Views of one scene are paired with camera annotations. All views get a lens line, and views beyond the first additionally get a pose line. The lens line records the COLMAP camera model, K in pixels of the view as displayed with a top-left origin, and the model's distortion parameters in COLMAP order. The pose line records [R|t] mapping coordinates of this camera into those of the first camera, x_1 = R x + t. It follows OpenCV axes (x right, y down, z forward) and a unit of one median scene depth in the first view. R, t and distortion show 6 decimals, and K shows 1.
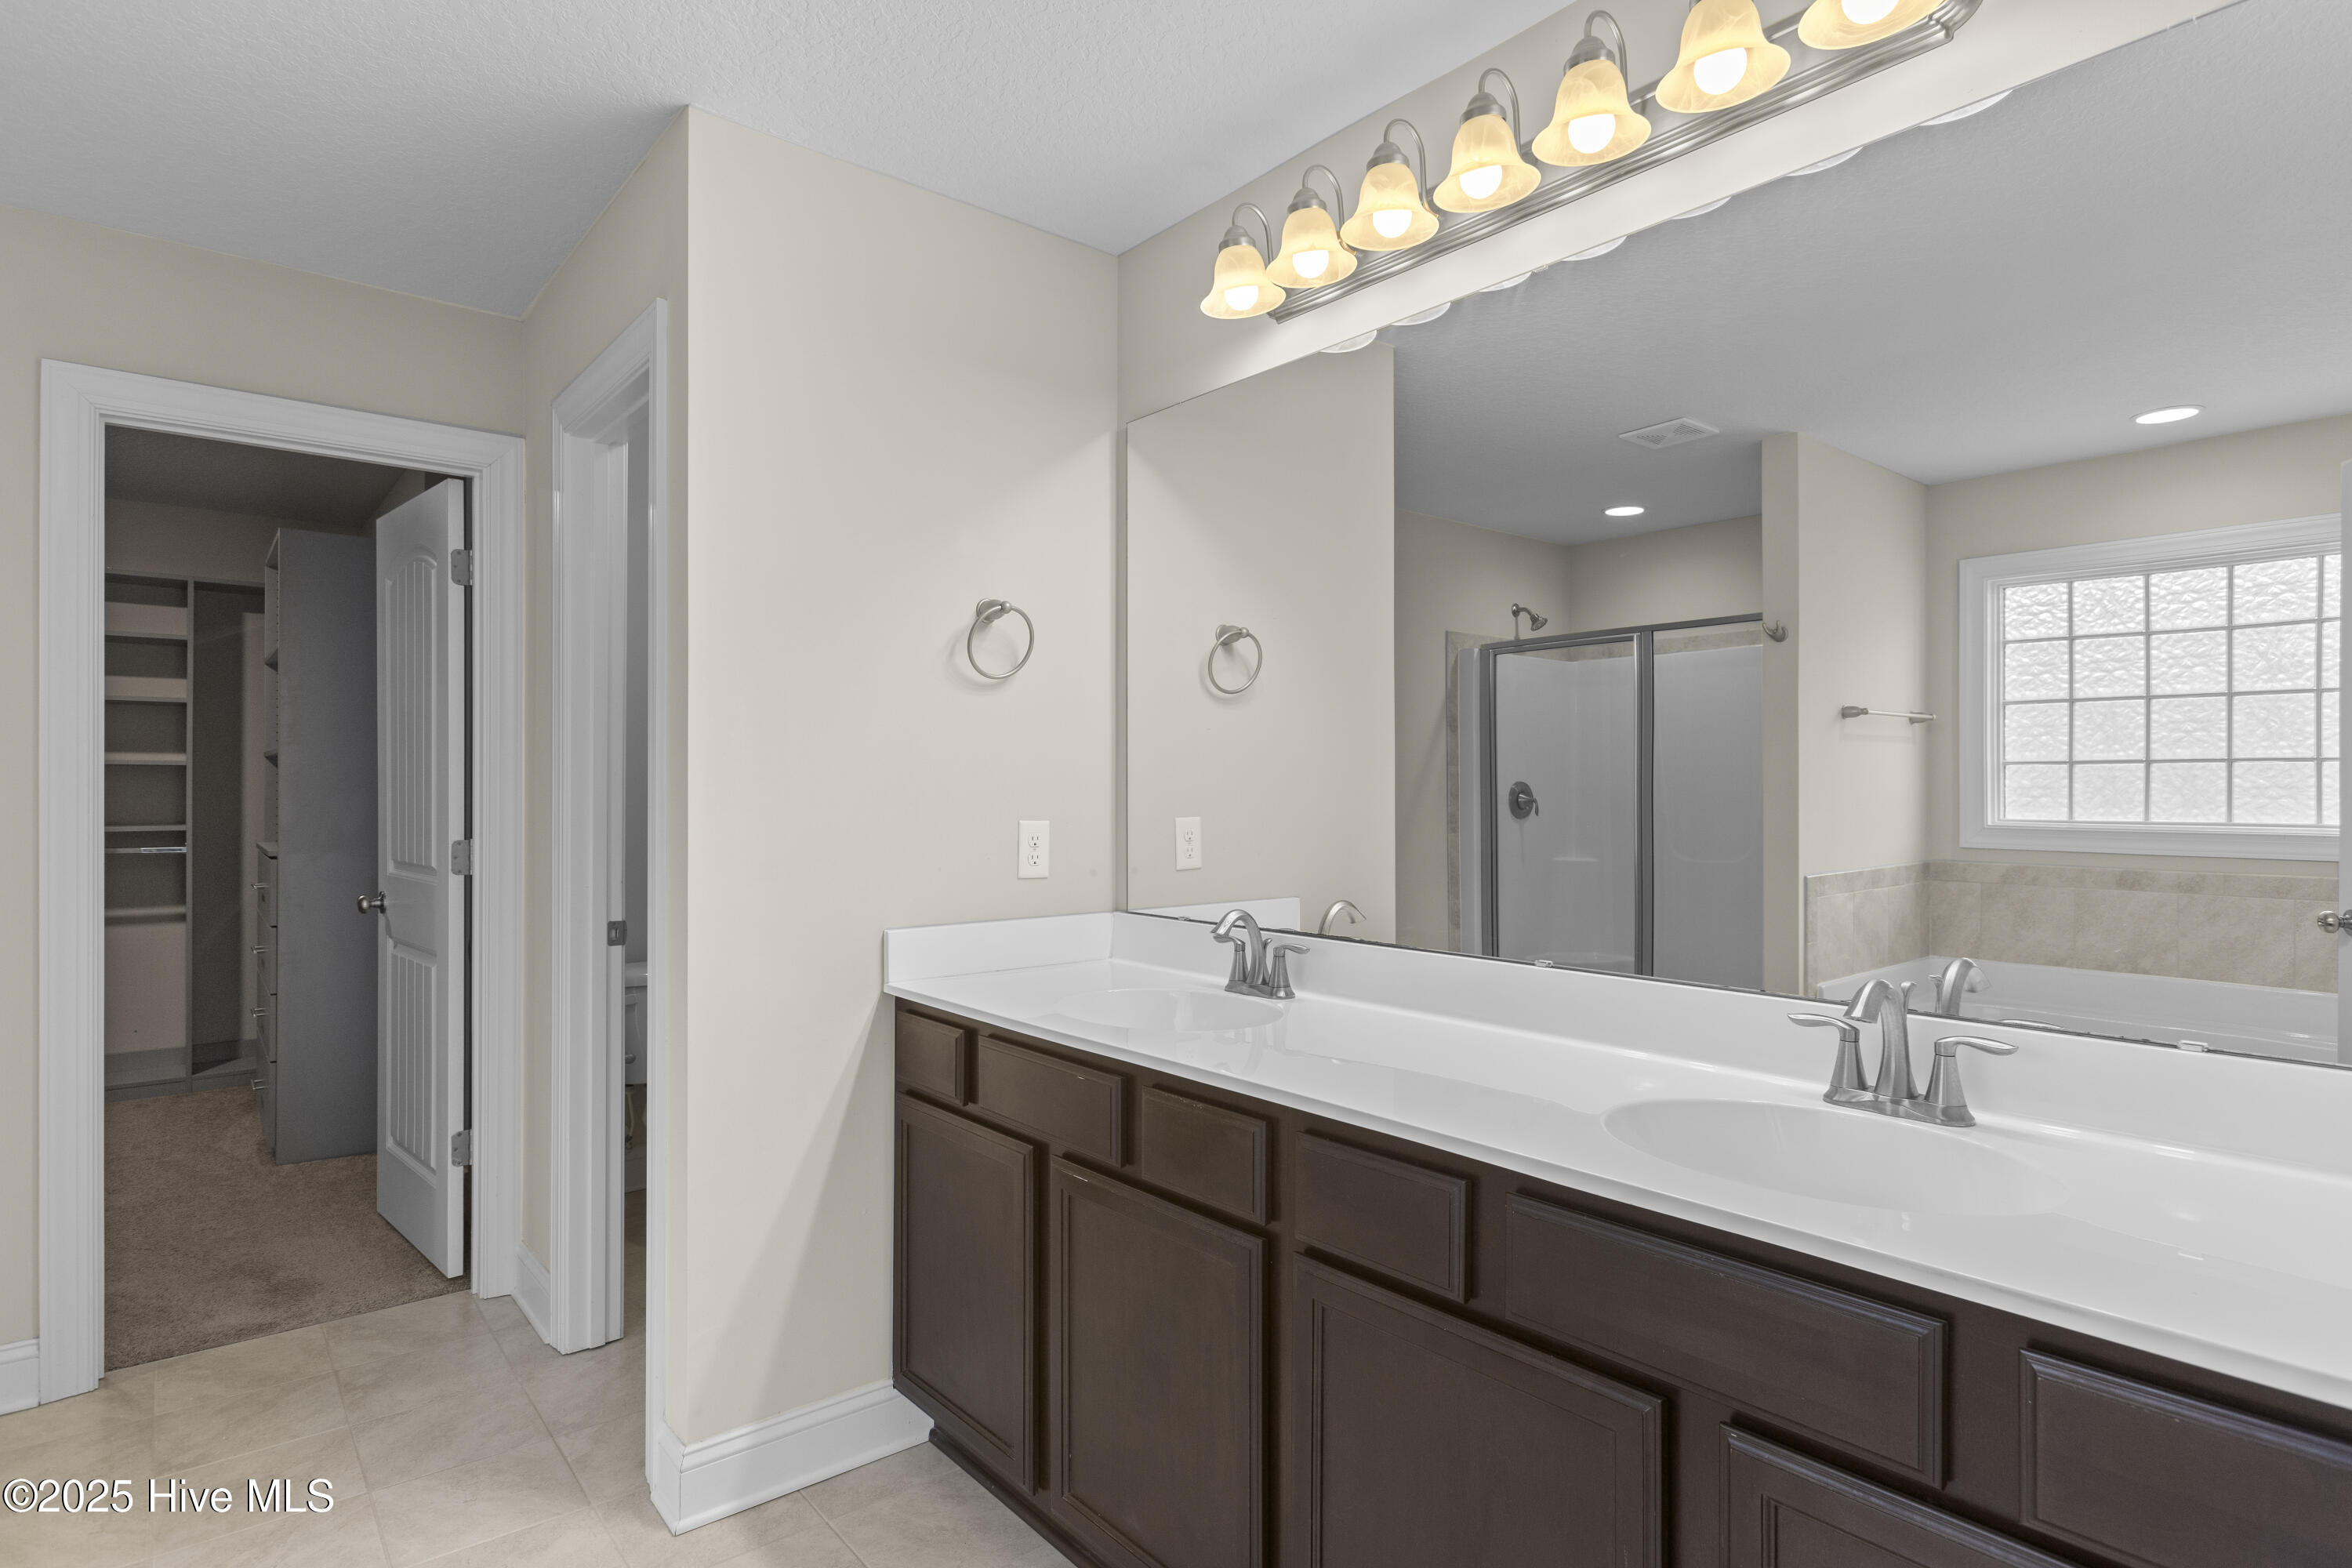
lens RADIAL K [[1240.9, 0, 1181.7], [0, 1240.9, 778.9], [0, 0, 1]] dist [0.039273, 0.002116]
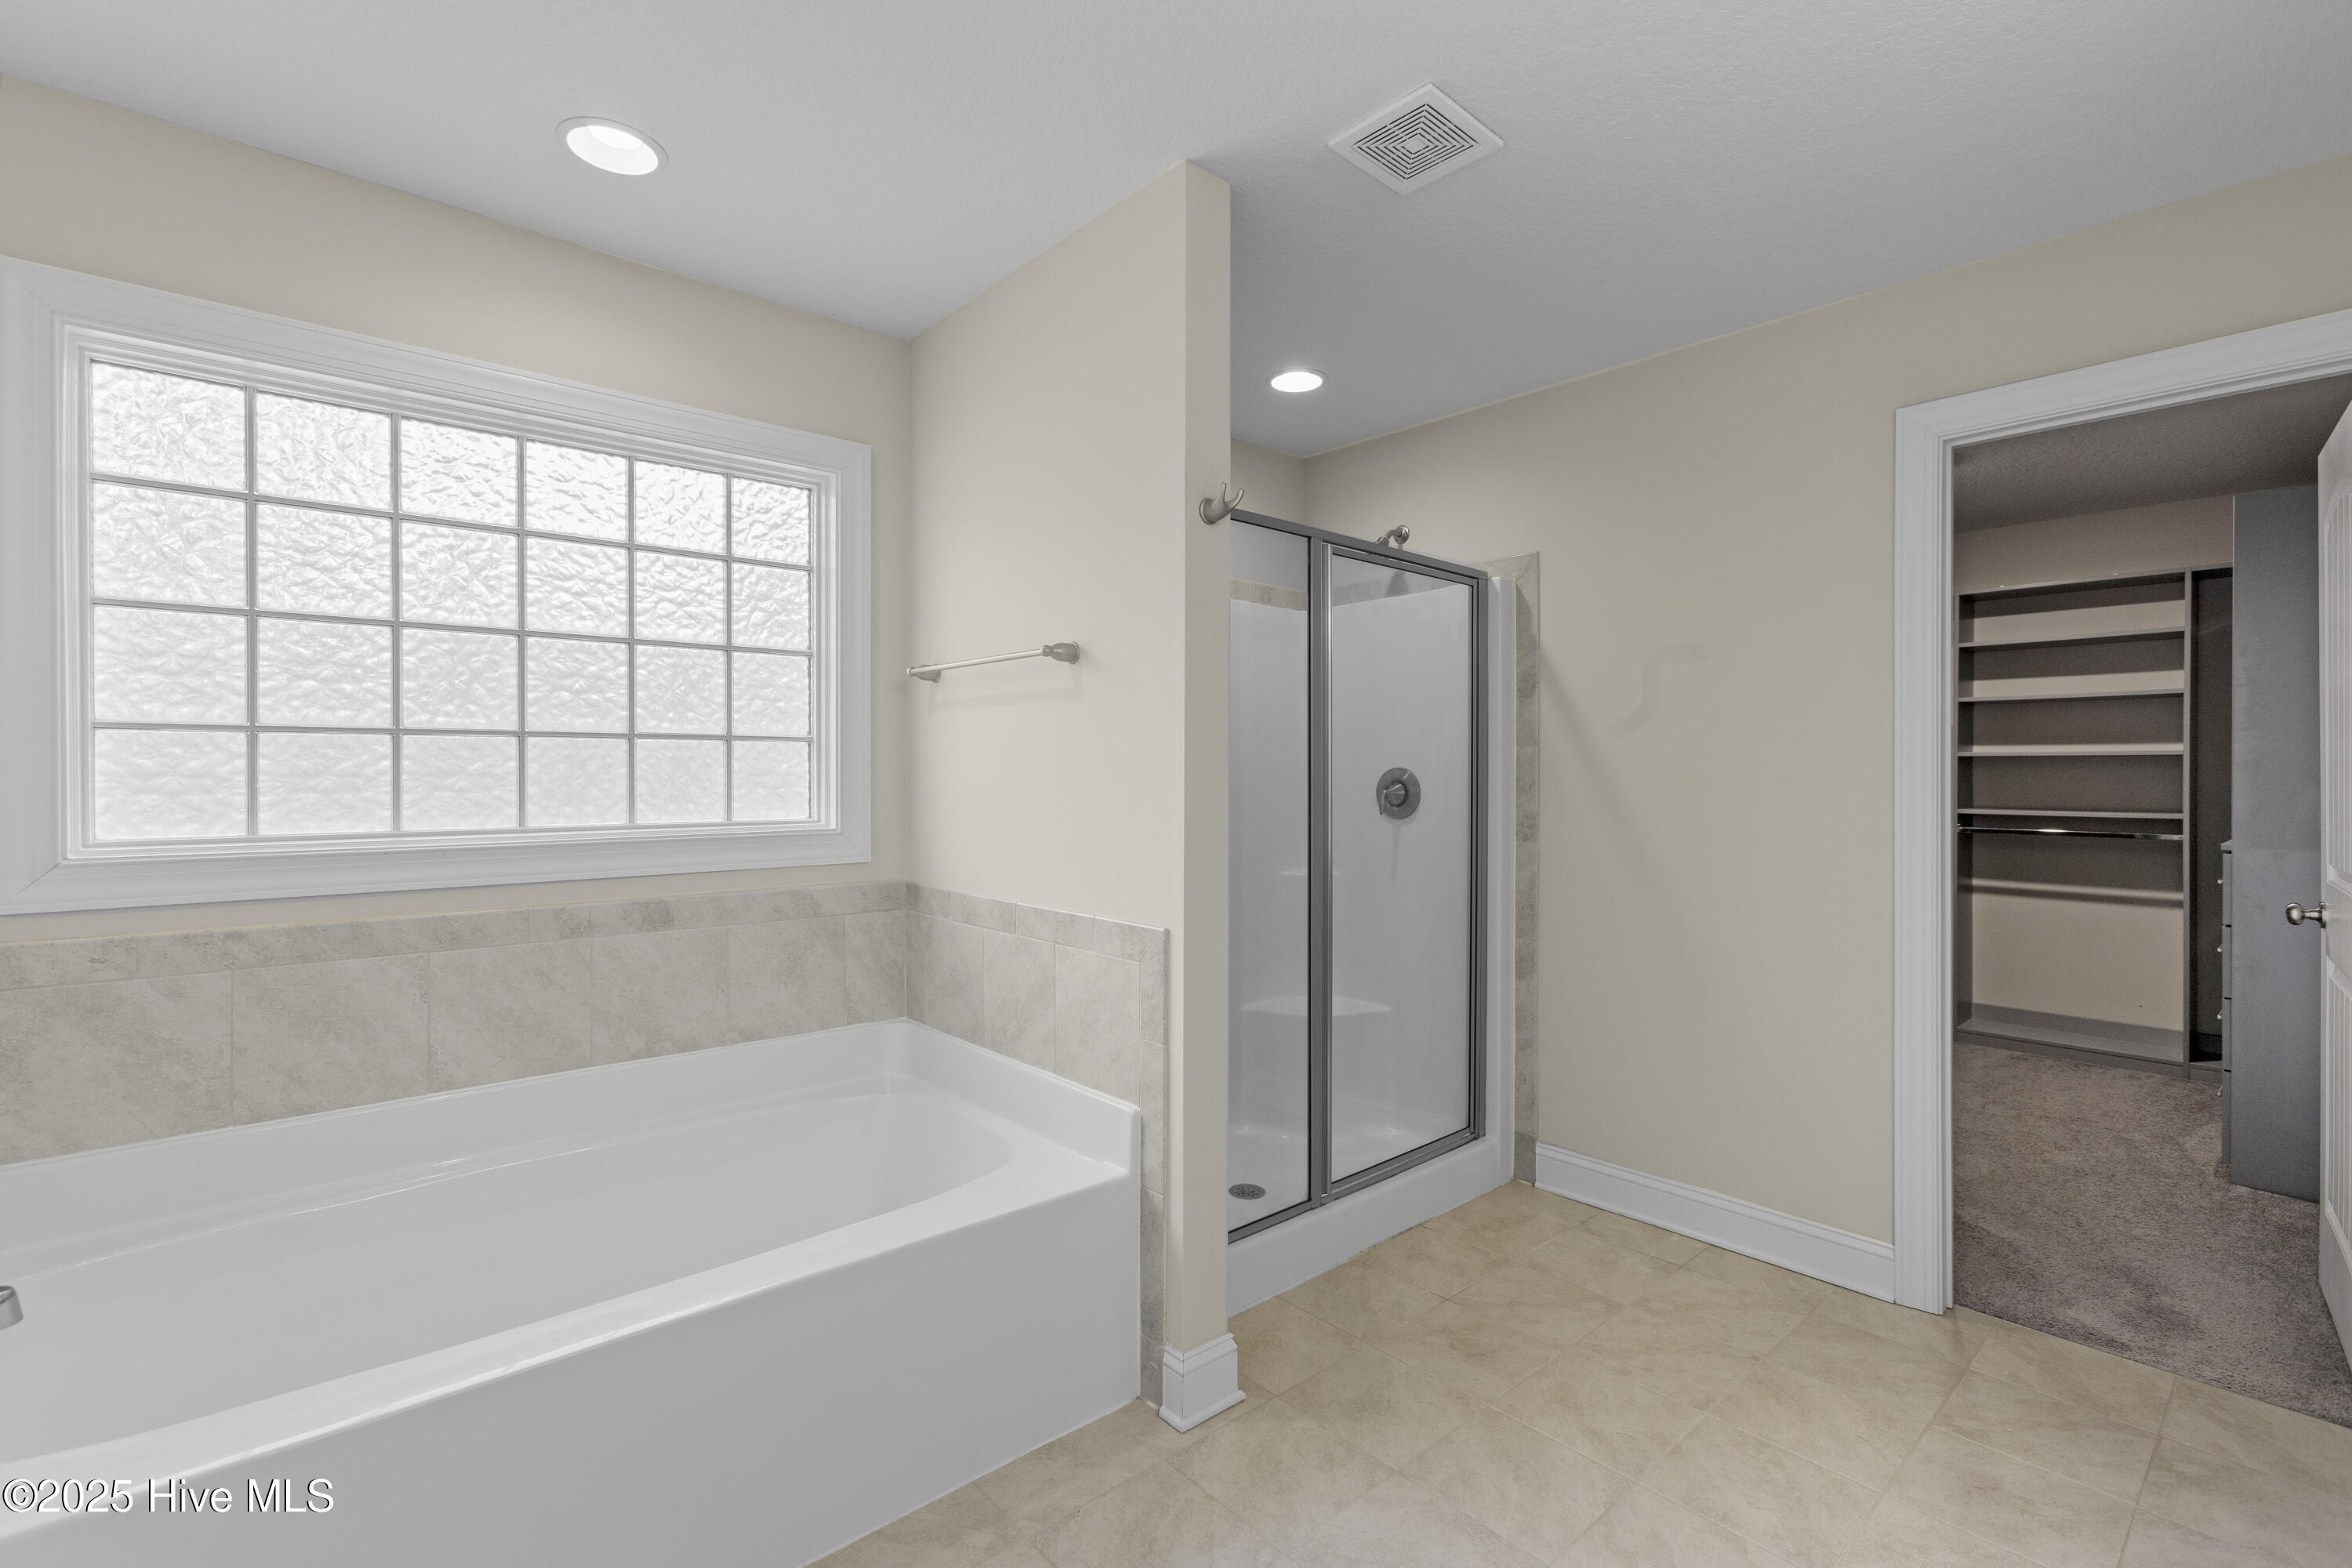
lens RADIAL K [[1056.3, 0, 1184.4], [0, 1056.3, 769.1], [0, 0, 1]] dist [0.003430, -0.000351]
pose [[0.046322, -0.003057, -0.998922, 0.027448], [0.001636, 0.999994, -0.002985, 0.002537], [0.998925, -0.001496, 0.046327, 0.200971]]
